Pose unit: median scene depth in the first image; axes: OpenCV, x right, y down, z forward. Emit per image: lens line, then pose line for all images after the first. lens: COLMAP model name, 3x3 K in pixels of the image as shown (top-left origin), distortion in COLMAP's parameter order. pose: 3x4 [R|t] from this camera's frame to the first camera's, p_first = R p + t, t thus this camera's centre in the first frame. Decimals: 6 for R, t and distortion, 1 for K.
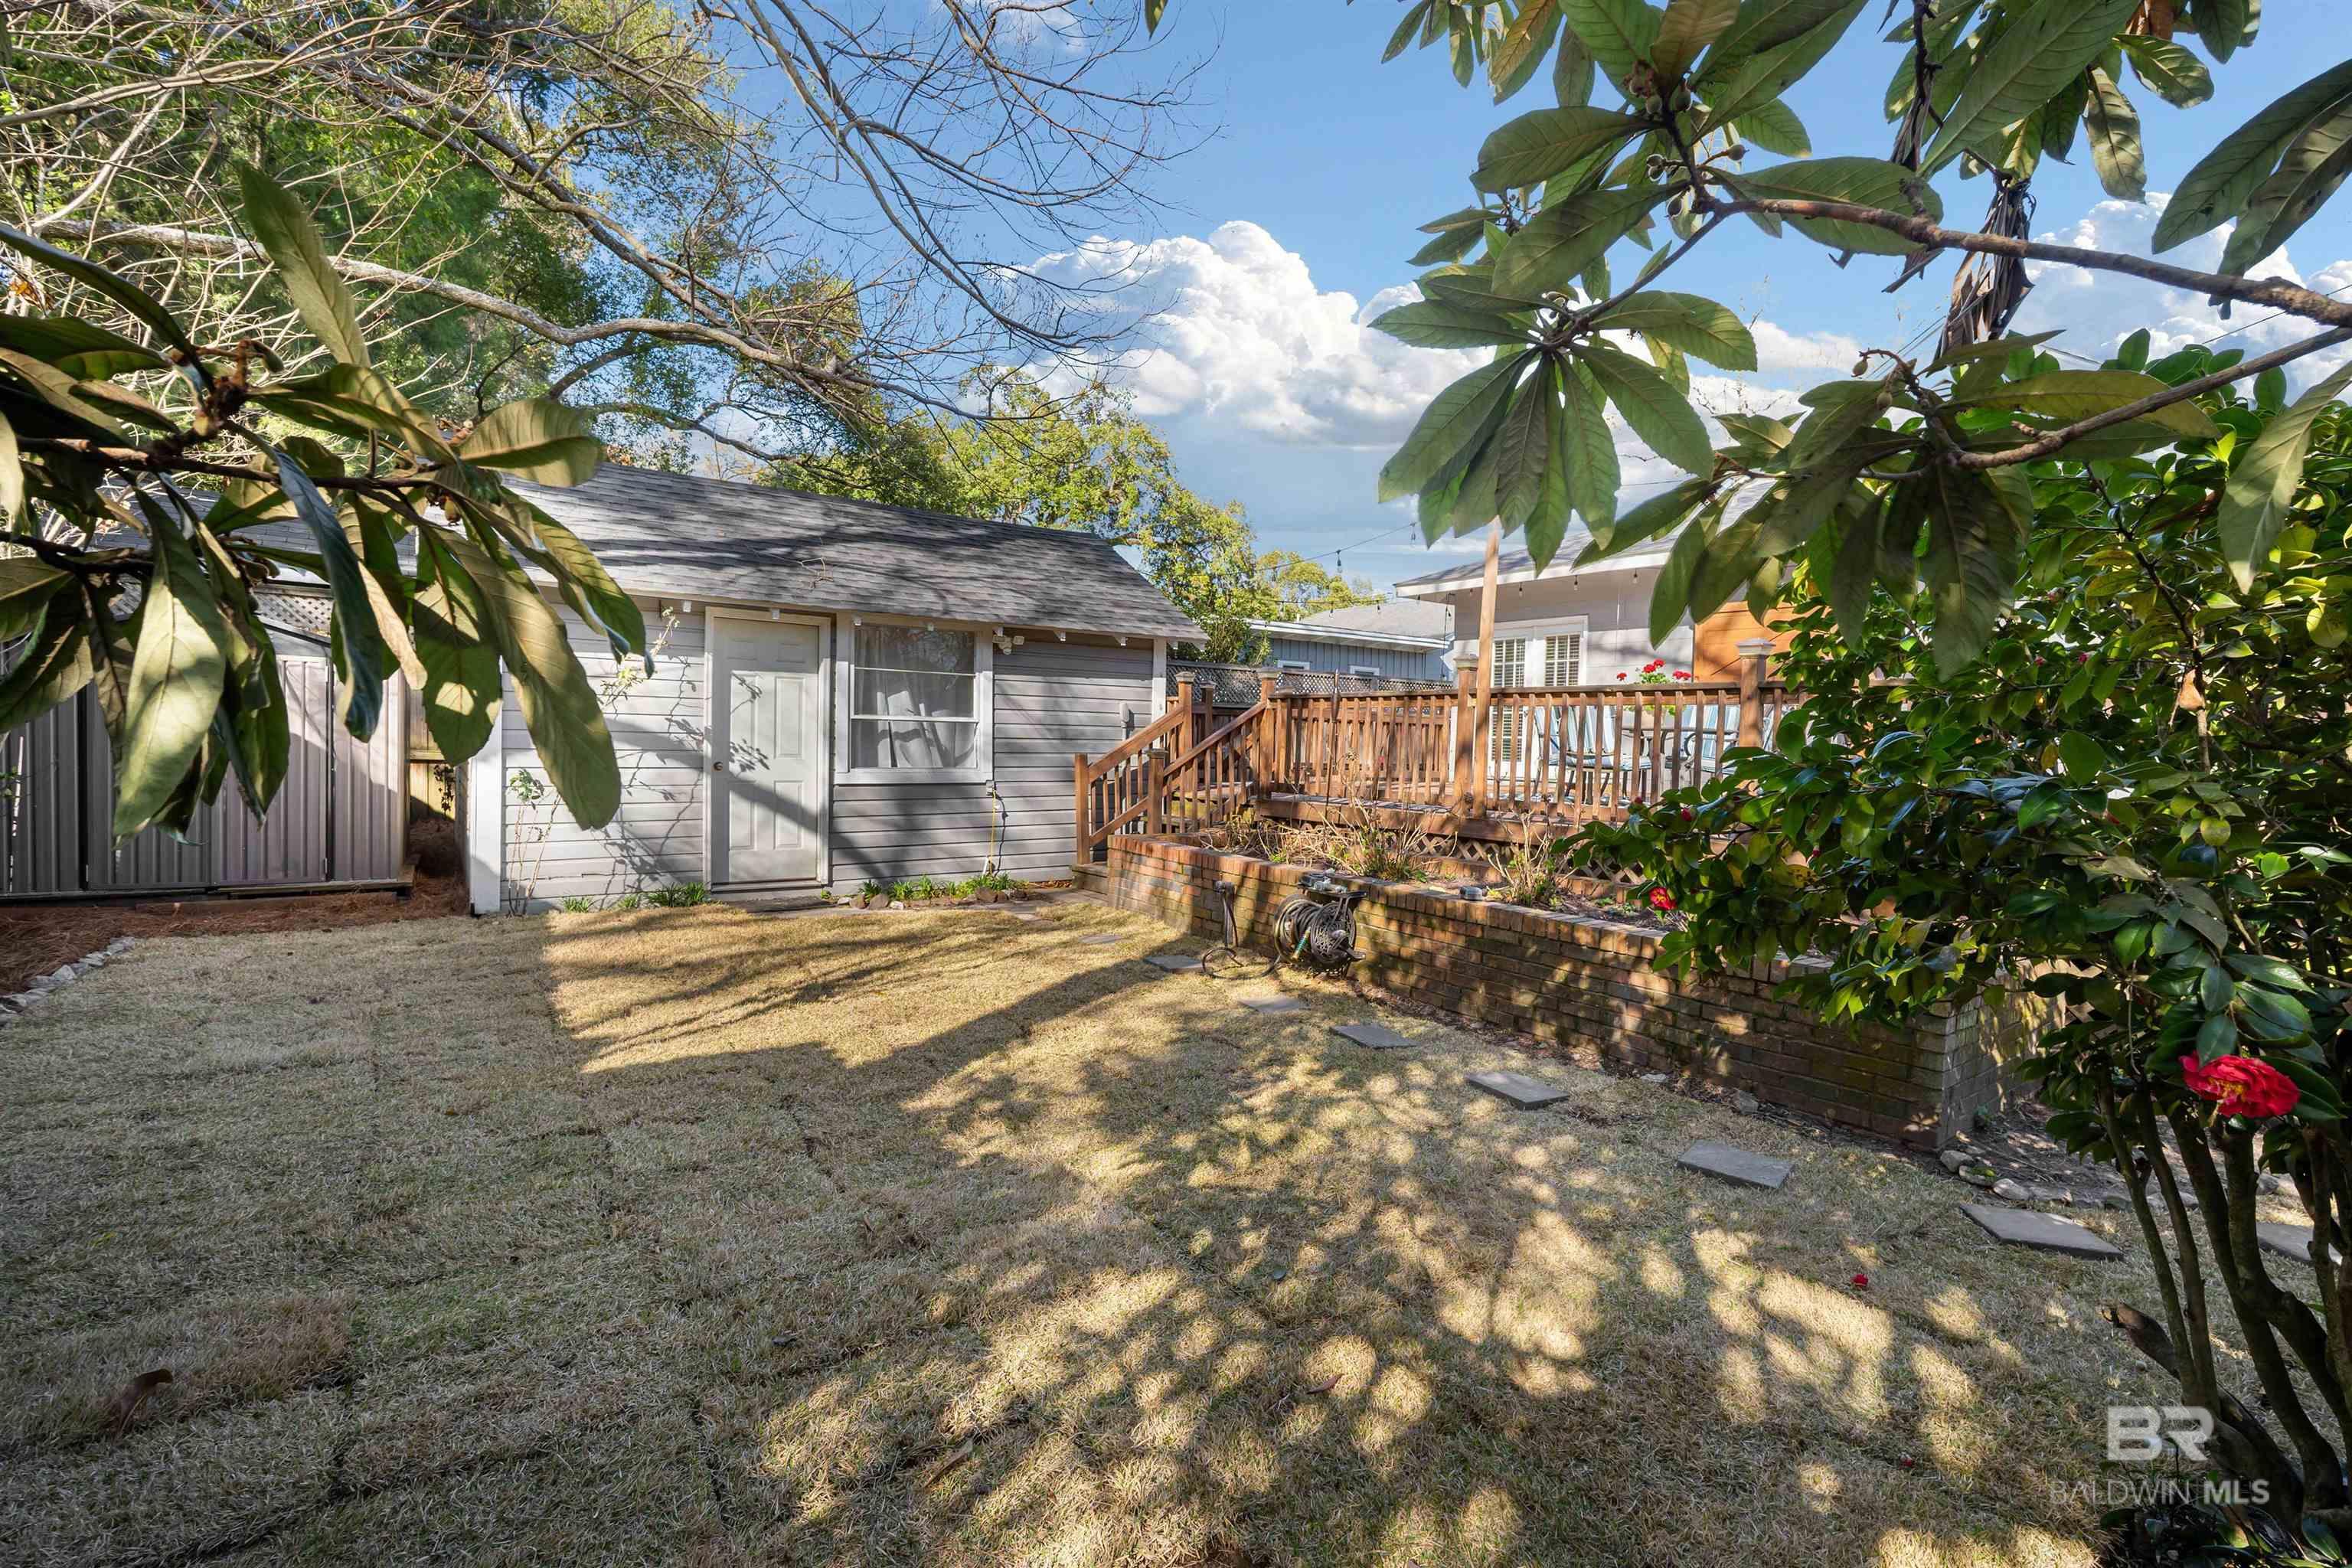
lens RADIAL K [[1039.1, 0, 1168.3], [0, 1039.1, 783.7], [0, 0, 1]] dist [-0.015318, 0.004790]
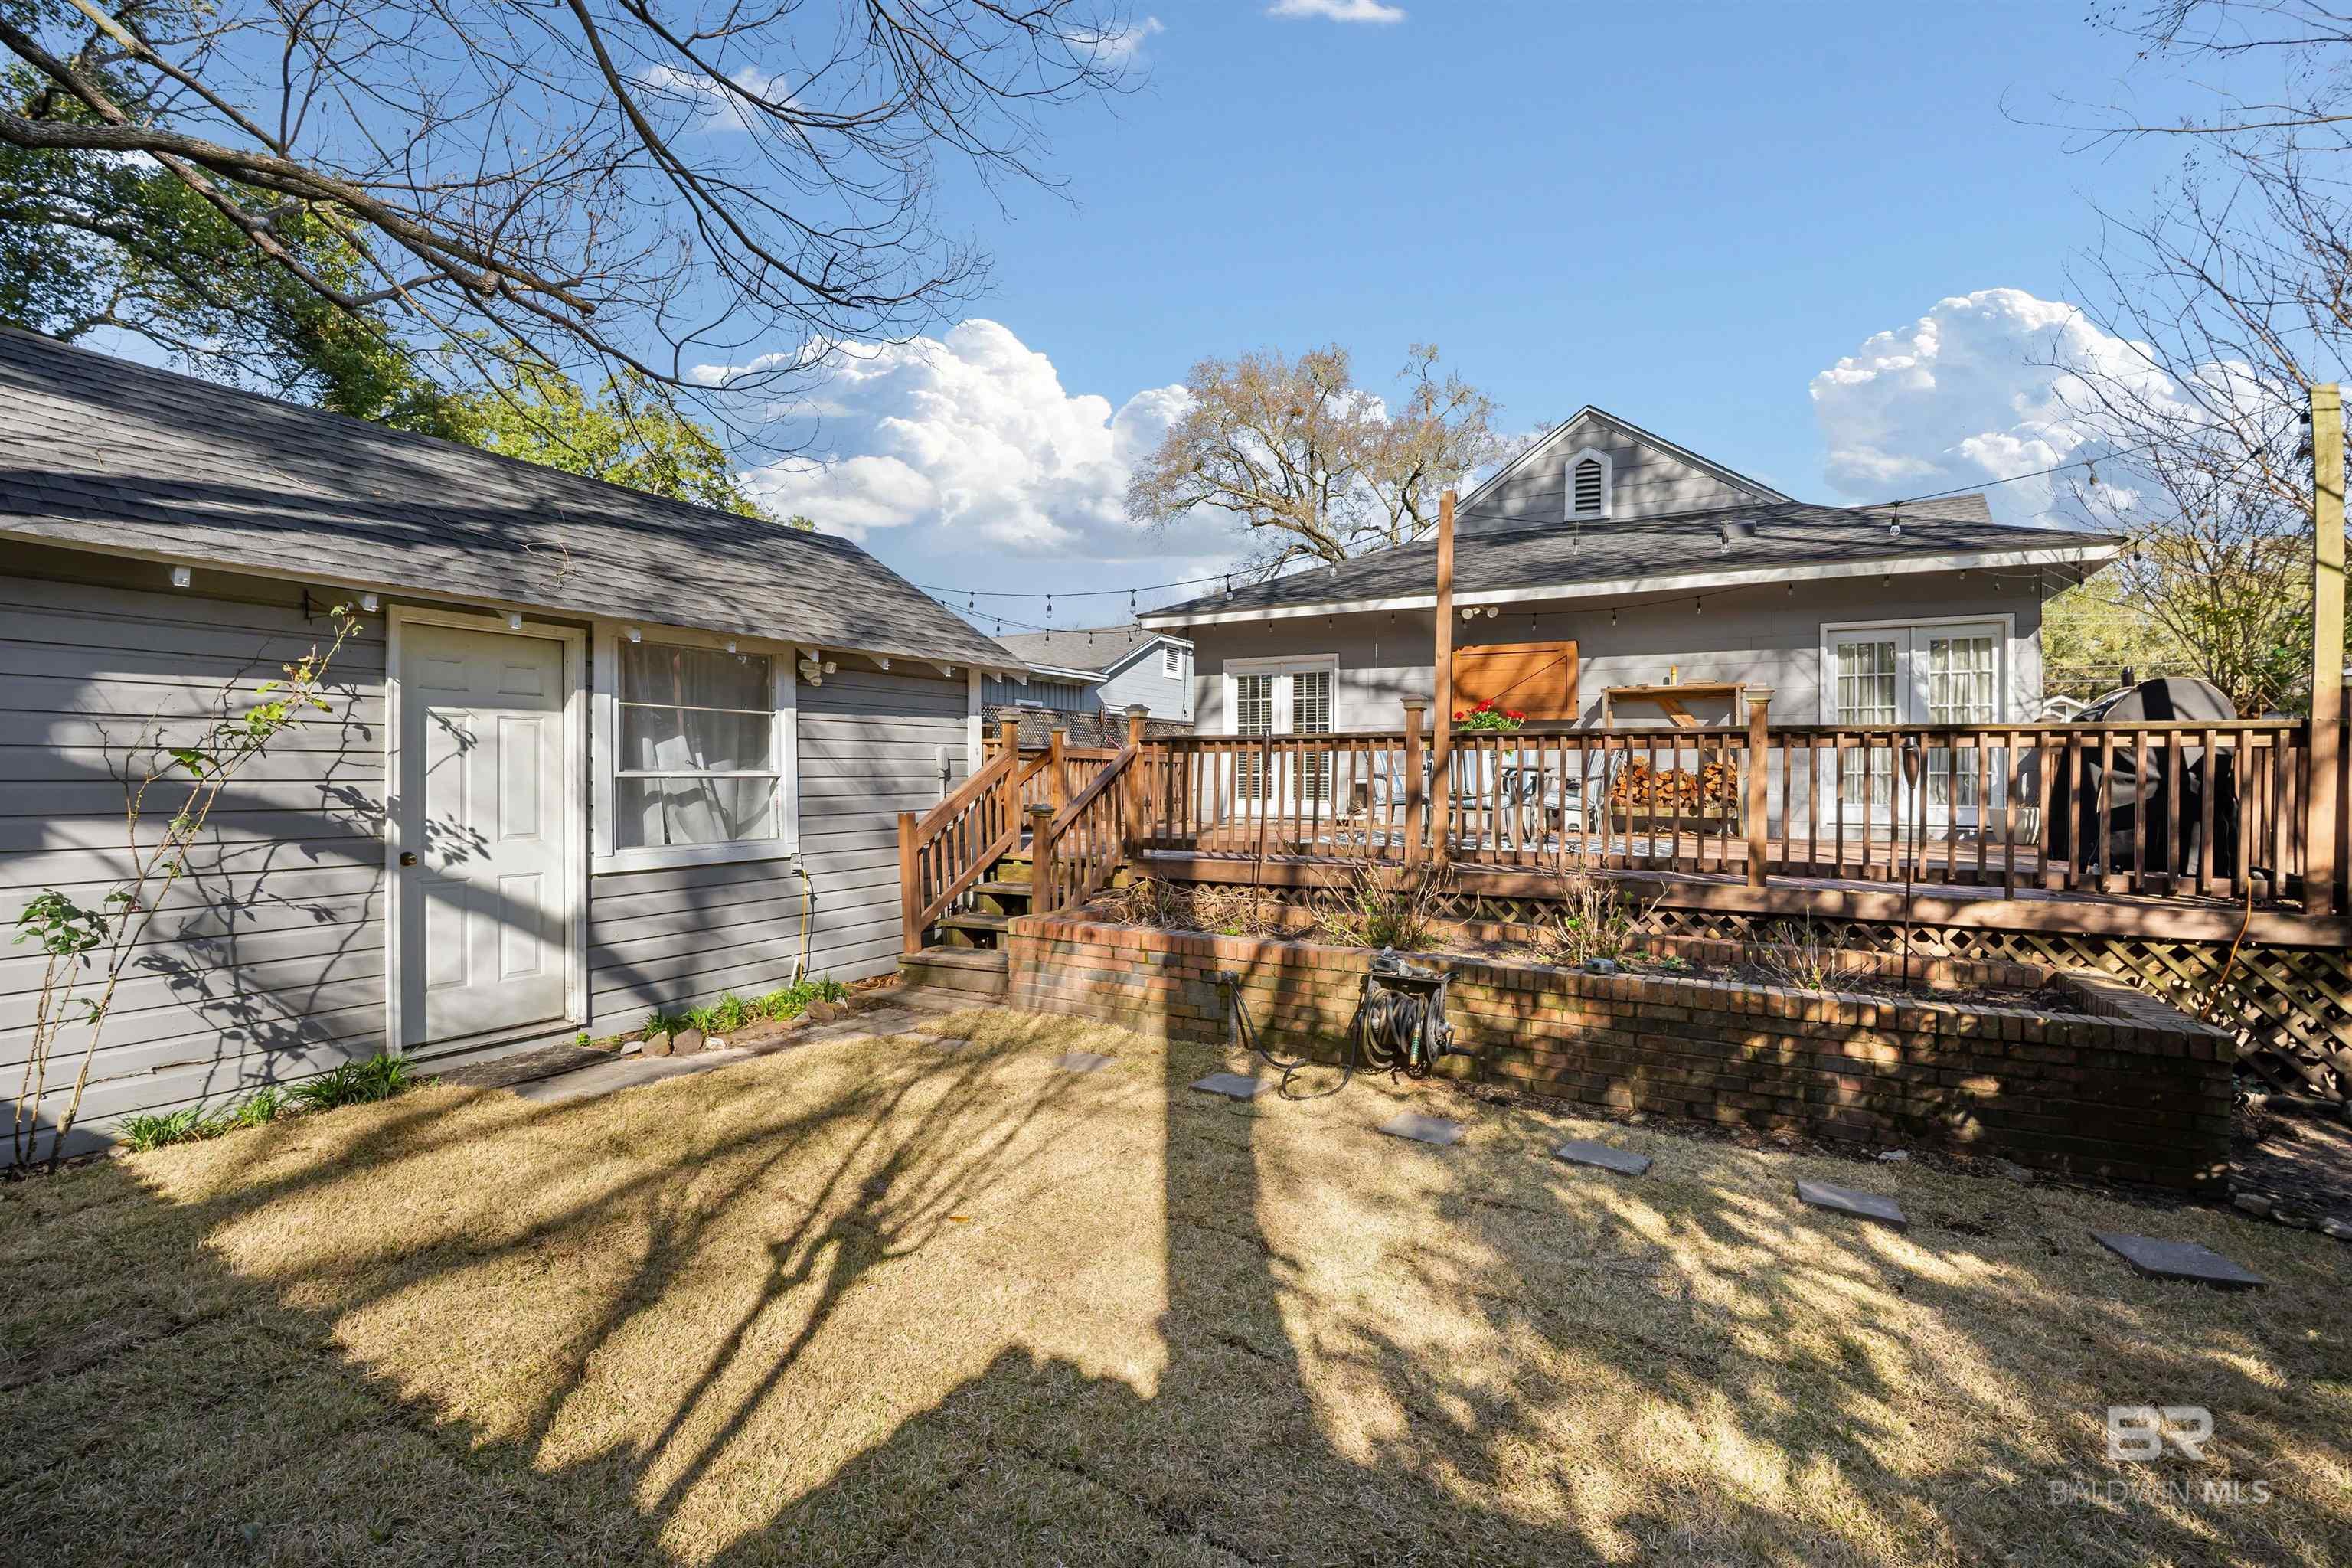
lens RADIAL K [[1039.1, 0, 1177.9], [0, 1039.1, 780.0], [0, 0, 1]] dist [-0.015318, 0.004790]
pose [[0.902344, -0.025323, 0.430272, -0.268135], [0.039244, 0.998953, -0.023510, -0.030156], [-0.429226, 0.038099, 0.902393, 0.223945]]
